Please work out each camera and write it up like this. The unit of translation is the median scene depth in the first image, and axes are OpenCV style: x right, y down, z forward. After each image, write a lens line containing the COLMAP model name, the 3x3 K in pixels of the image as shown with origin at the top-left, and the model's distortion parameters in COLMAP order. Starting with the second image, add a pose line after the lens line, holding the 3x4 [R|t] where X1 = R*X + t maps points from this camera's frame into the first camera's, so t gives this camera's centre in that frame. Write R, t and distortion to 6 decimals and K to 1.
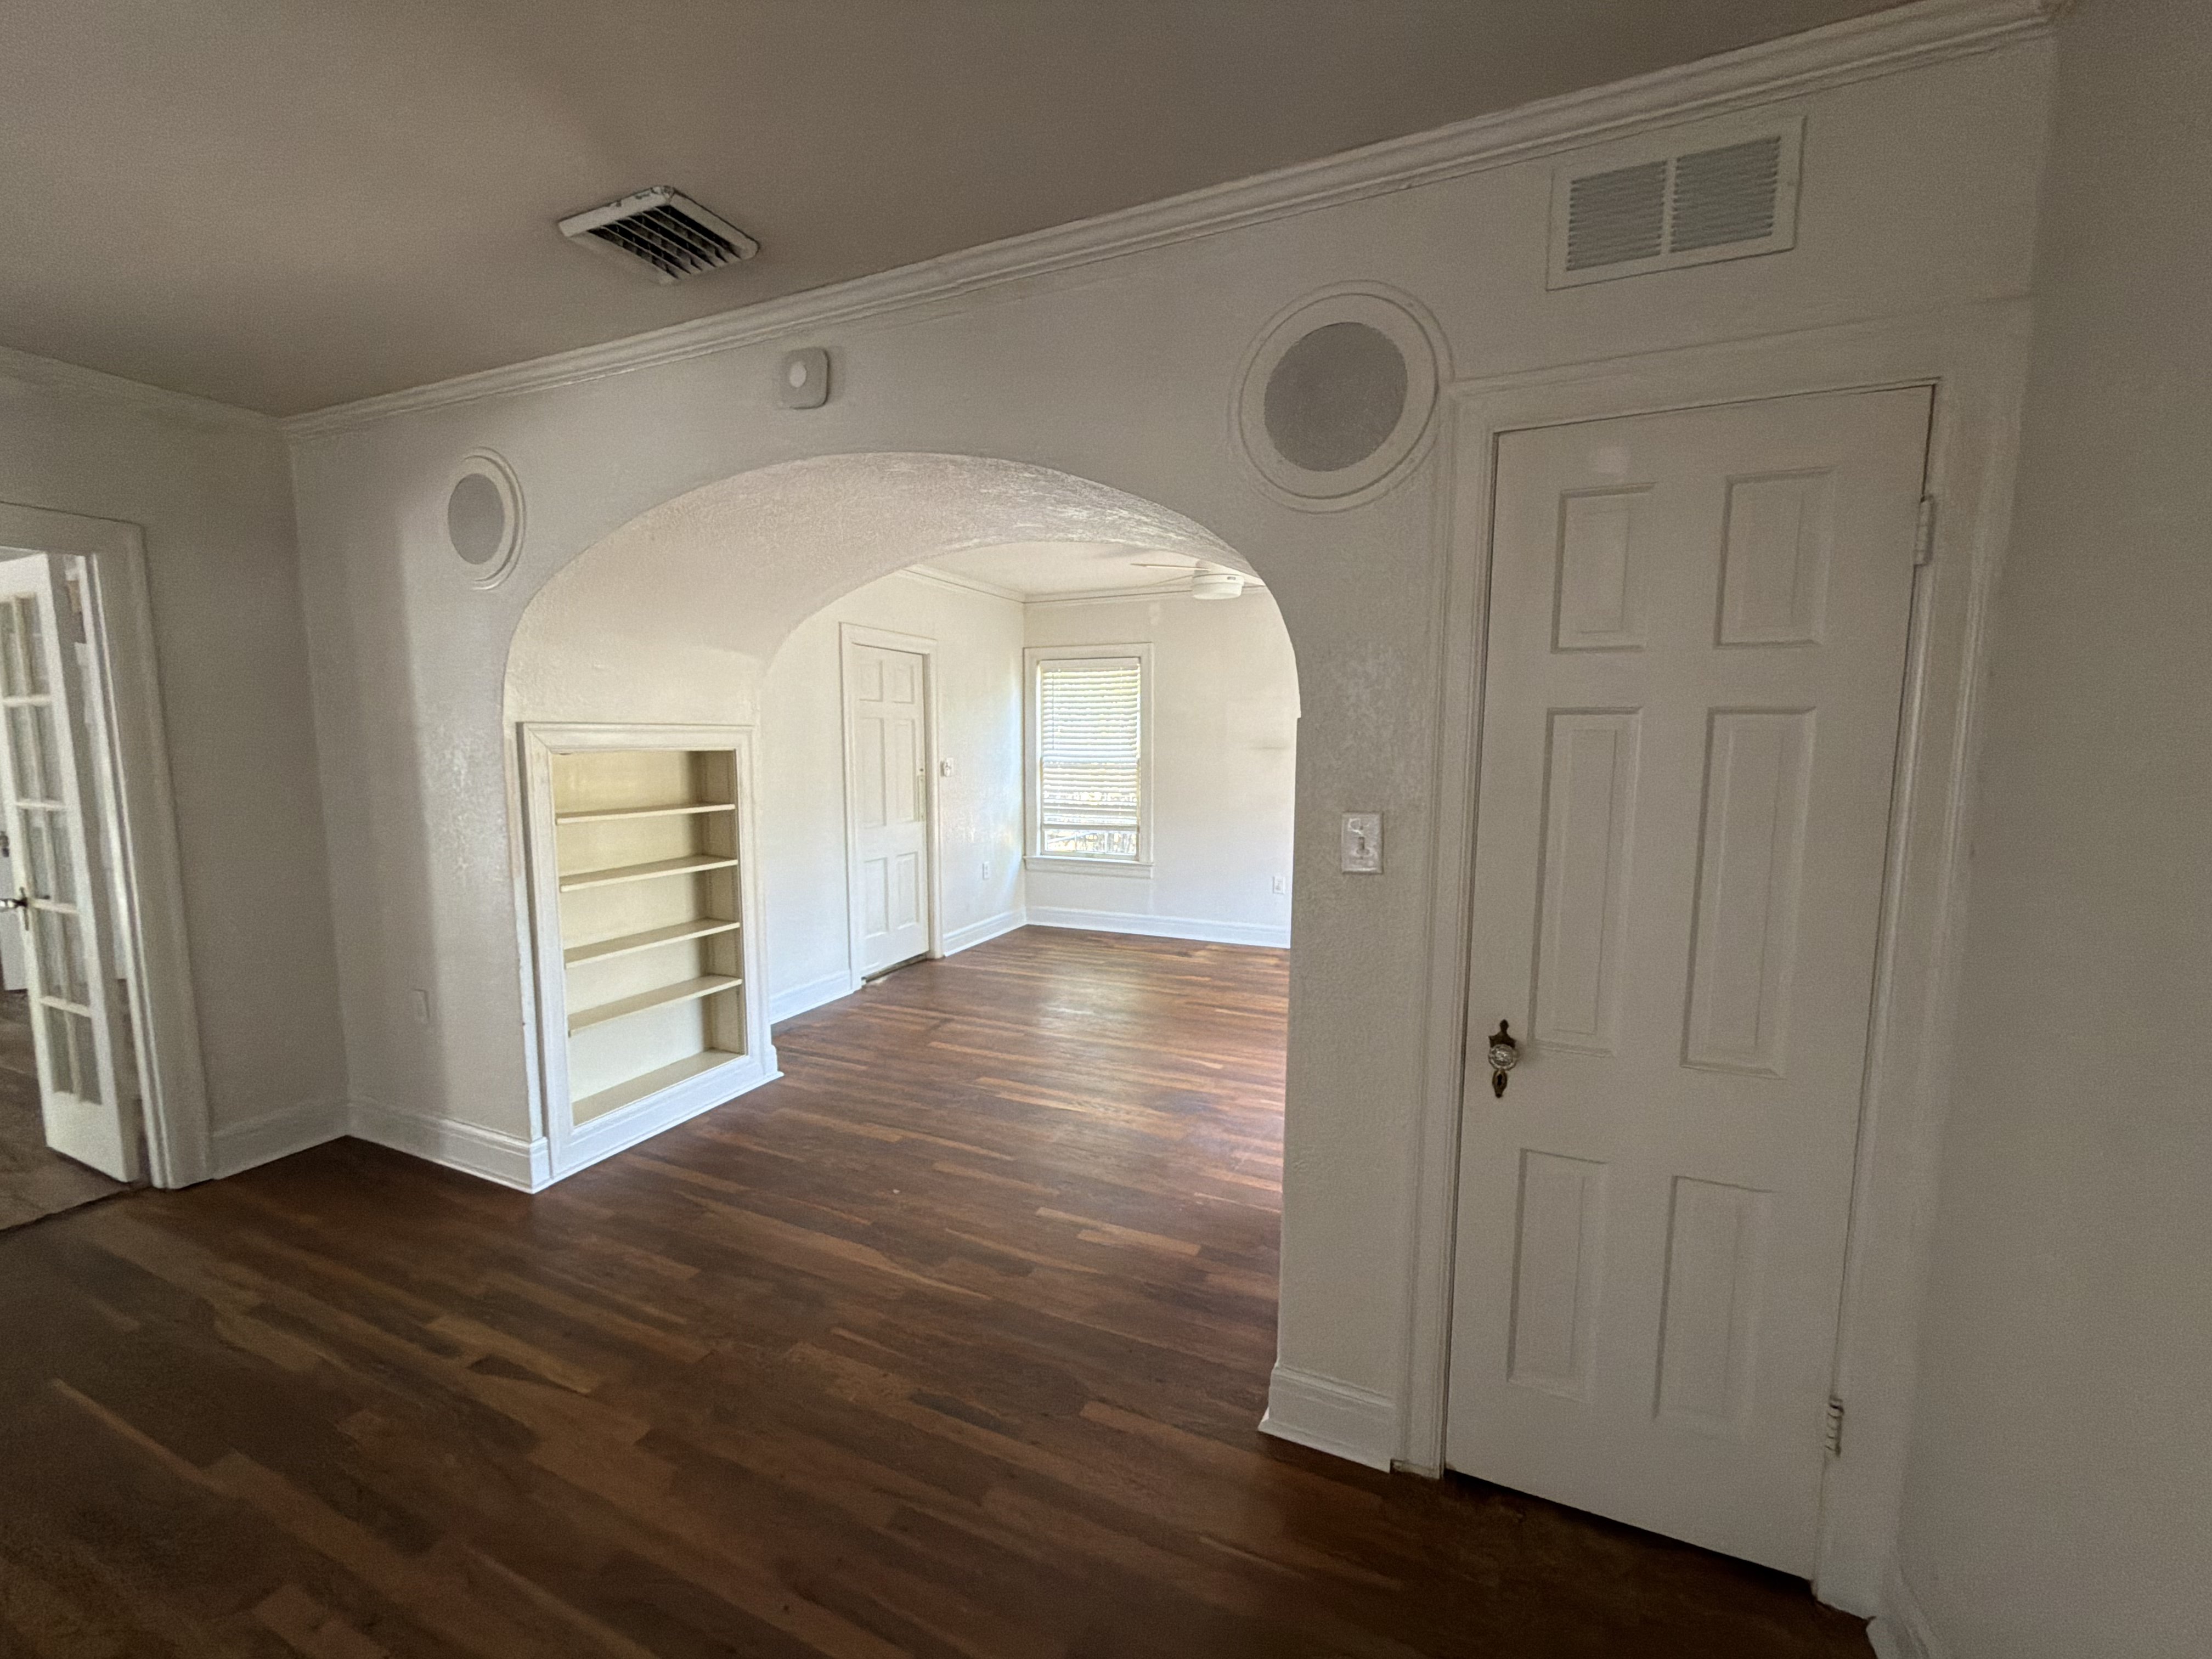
lens RADIAL K [[884.9, 0, 1106.0], [0, 884.9, 829.5], [0, 0, 1]] dist [-0.000701, 0.000131]
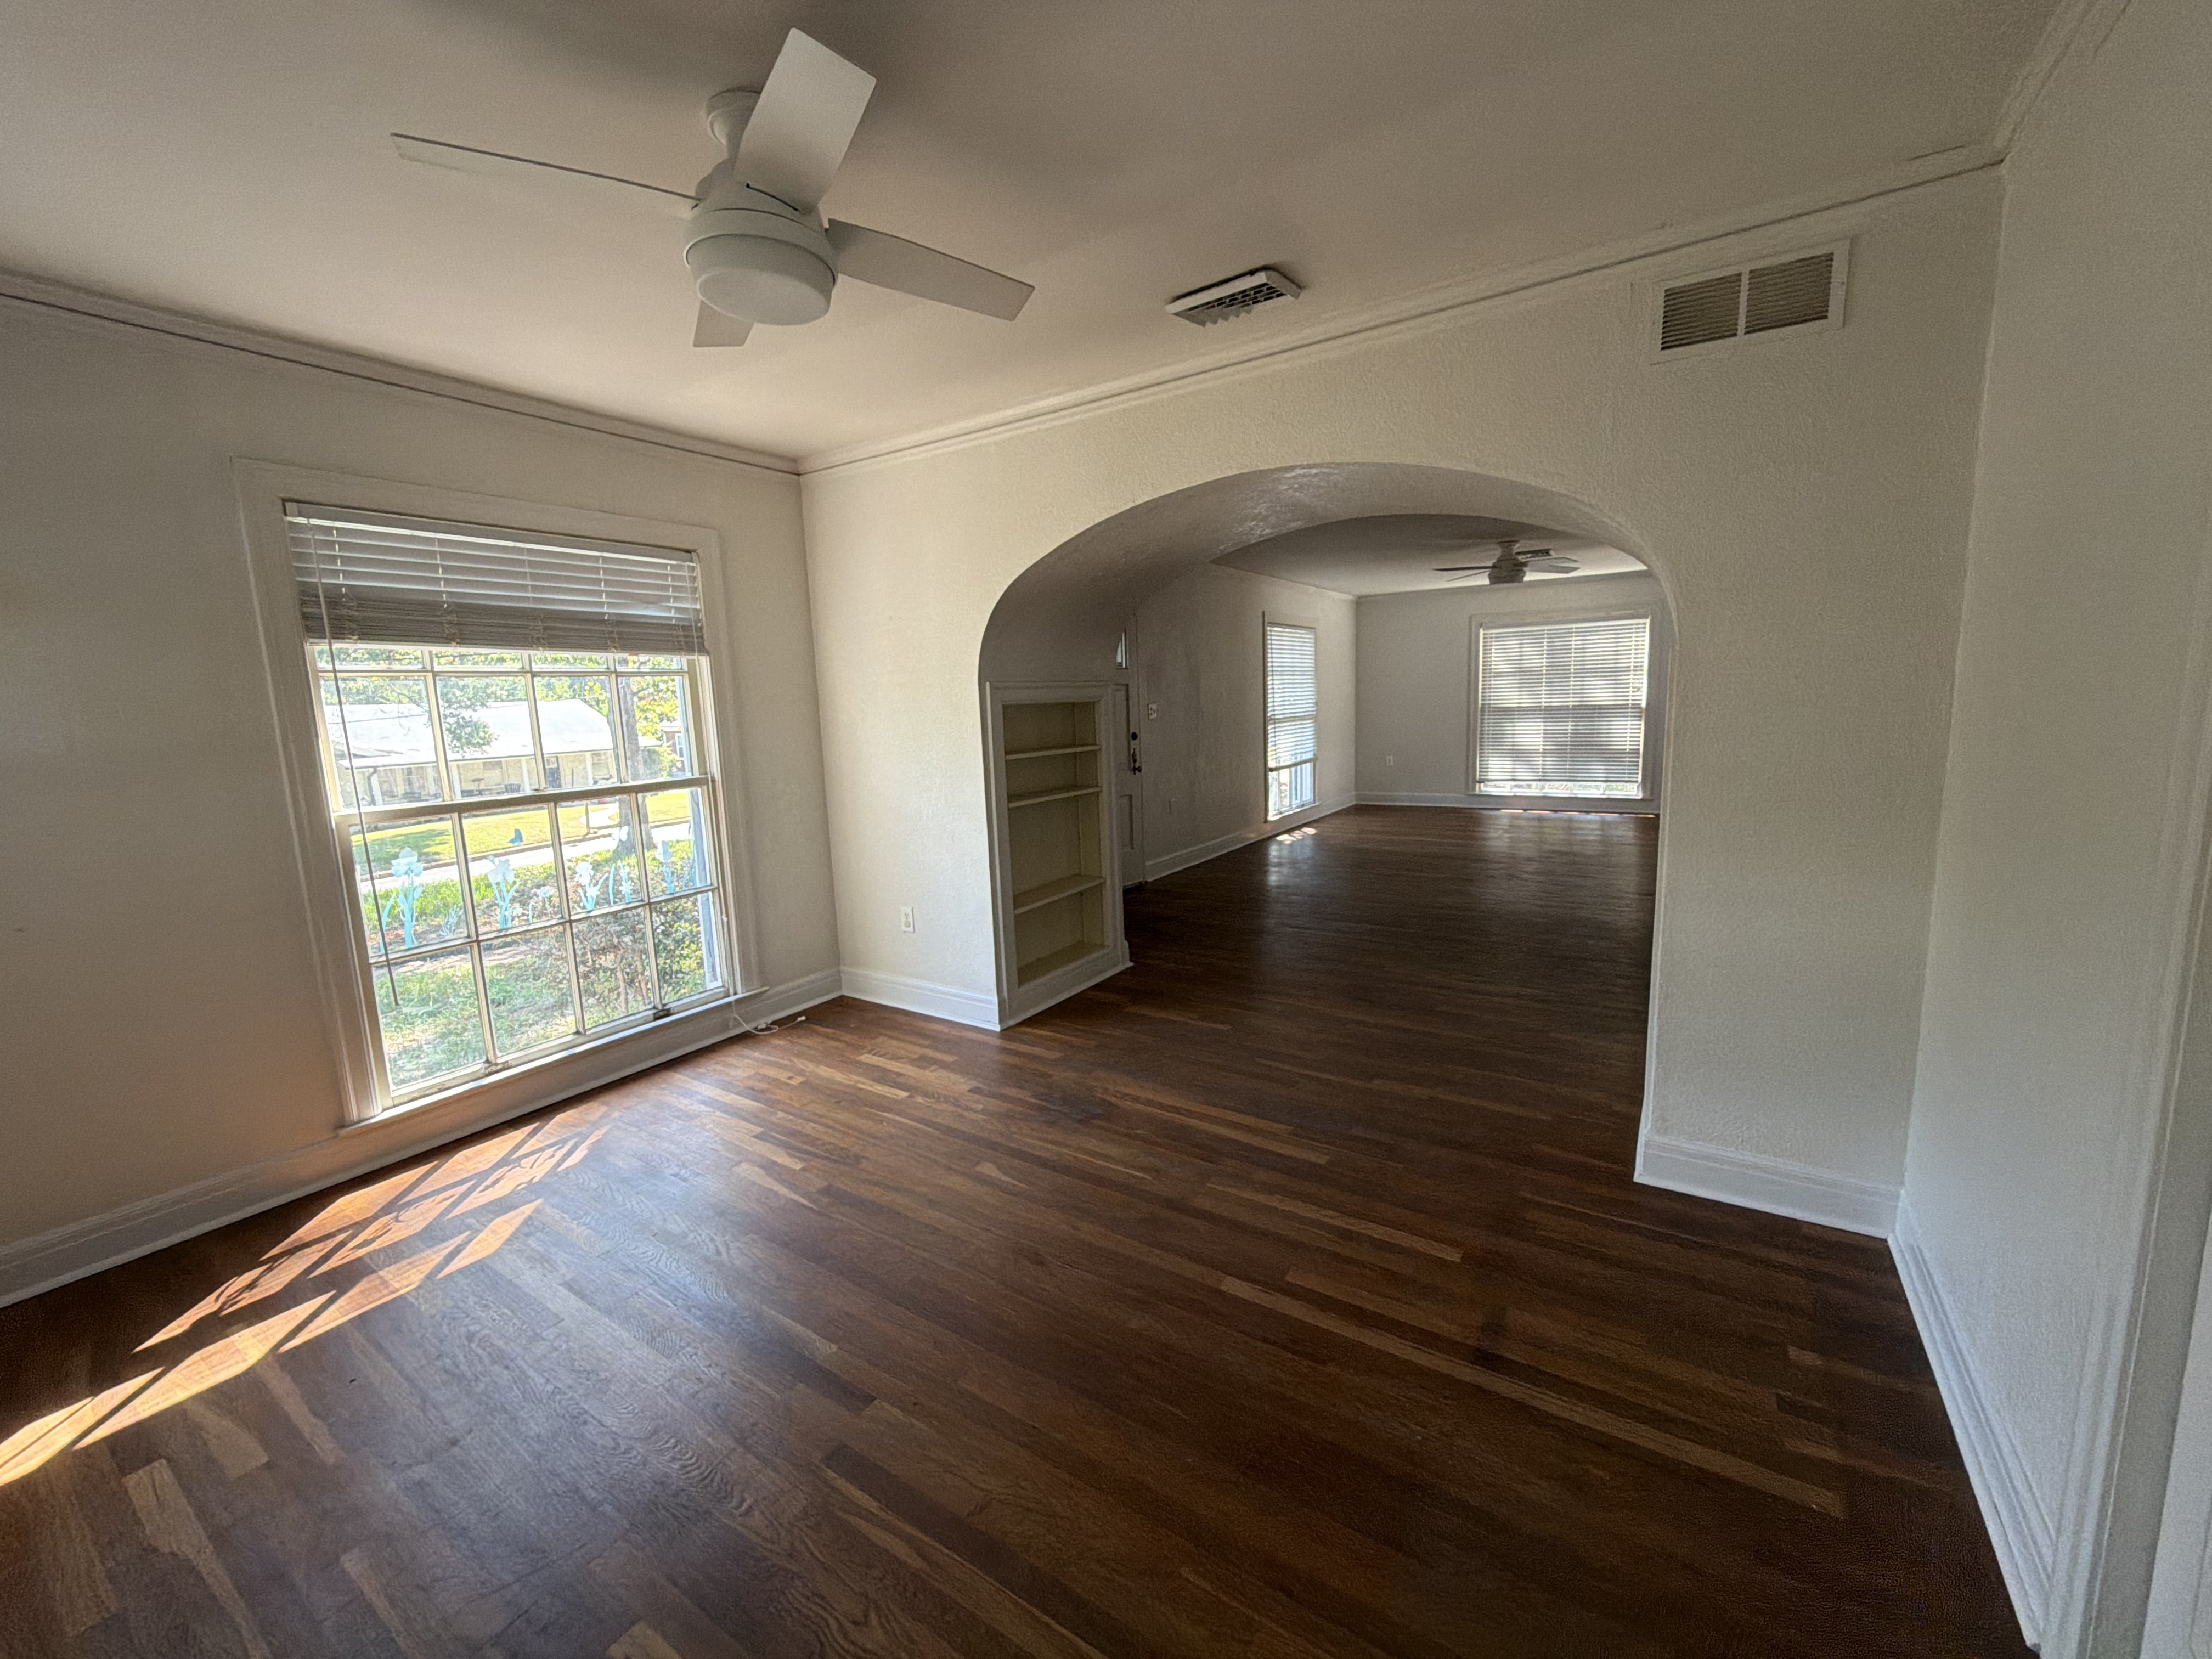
lens RADIAL K [[884.9, 0, 1106.0], [0, 884.9, 829.5], [0, 0, 1]] dist [-0.000701, 0.000131]
pose [[-0.983913, 0.004251, 0.178598, -0.107960], [0.049302, 0.967354, 0.248586, -0.183231], [-0.171711, 0.253392, -0.952002, 1.824084]]
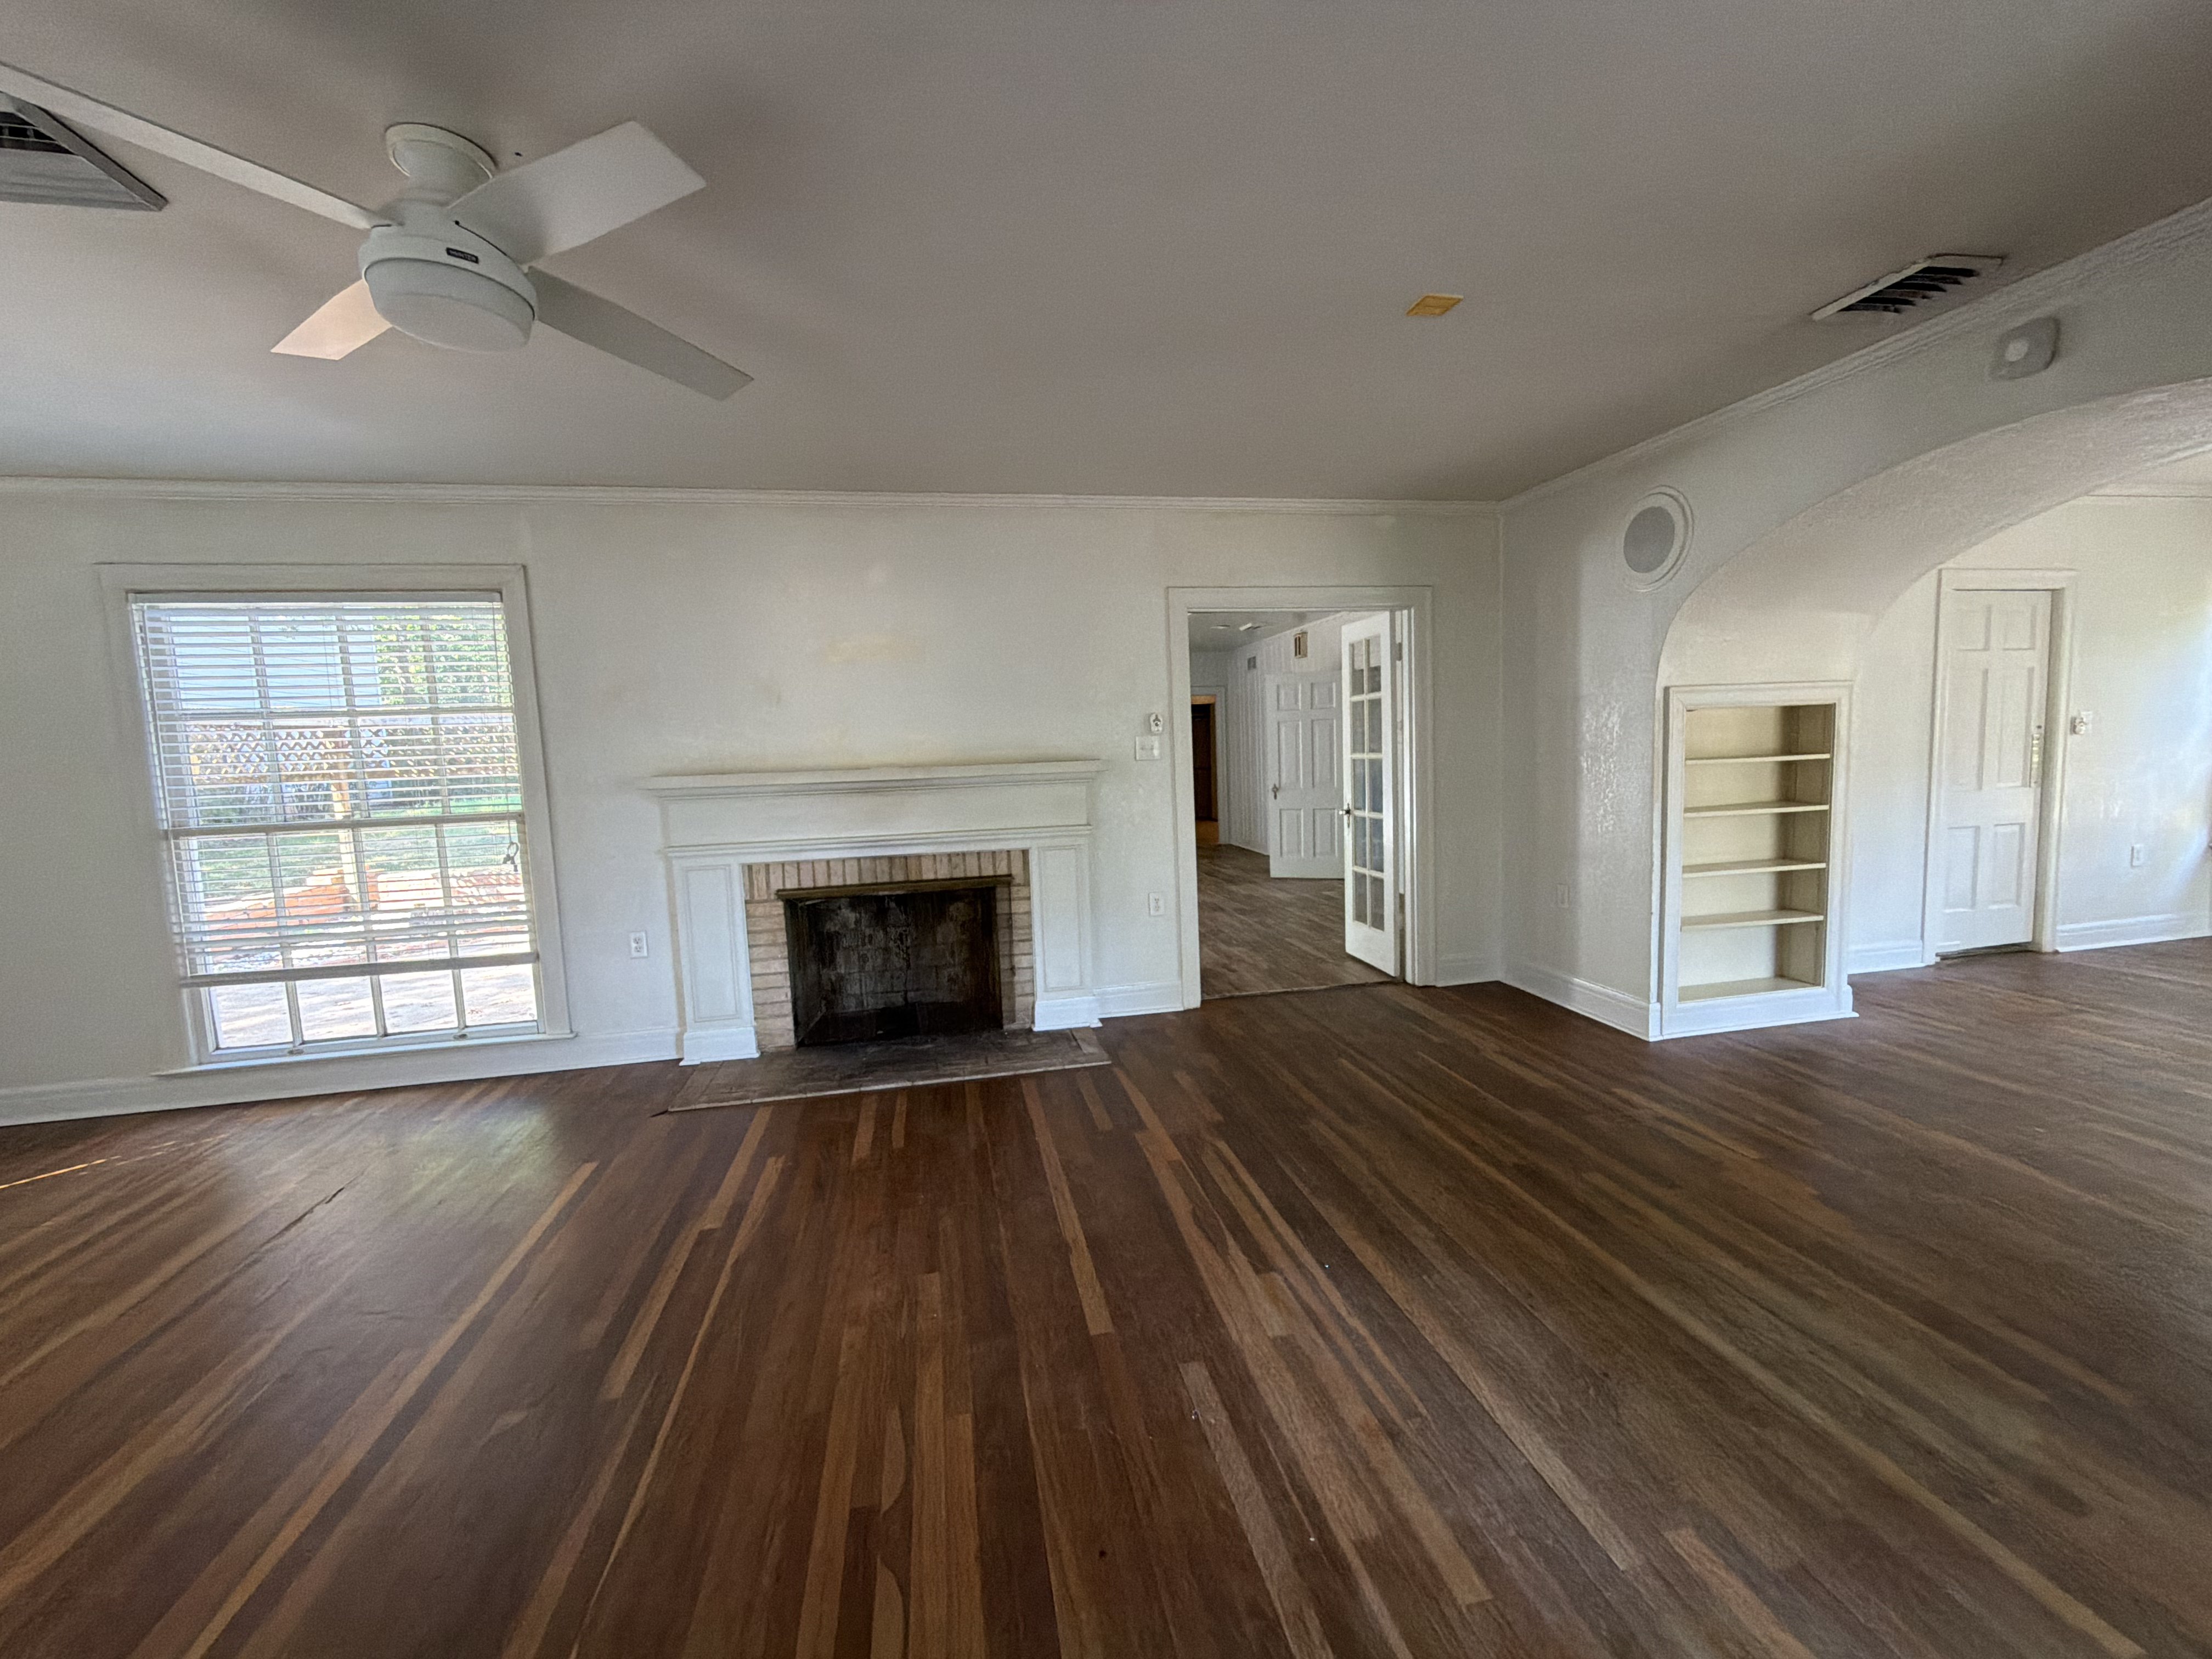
lens RADIAL K [[884.9, 0, 1106.0], [0, 884.9, 829.5], [0, 0, 1]] dist [-0.000701, 0.000131]
pose [[0.572196, 0.050786, -0.818543, -0.038695], [-0.043048, 0.998565, 0.031863, 0.078979], [0.818986, 0.017005, 0.573561, -0.408325]]
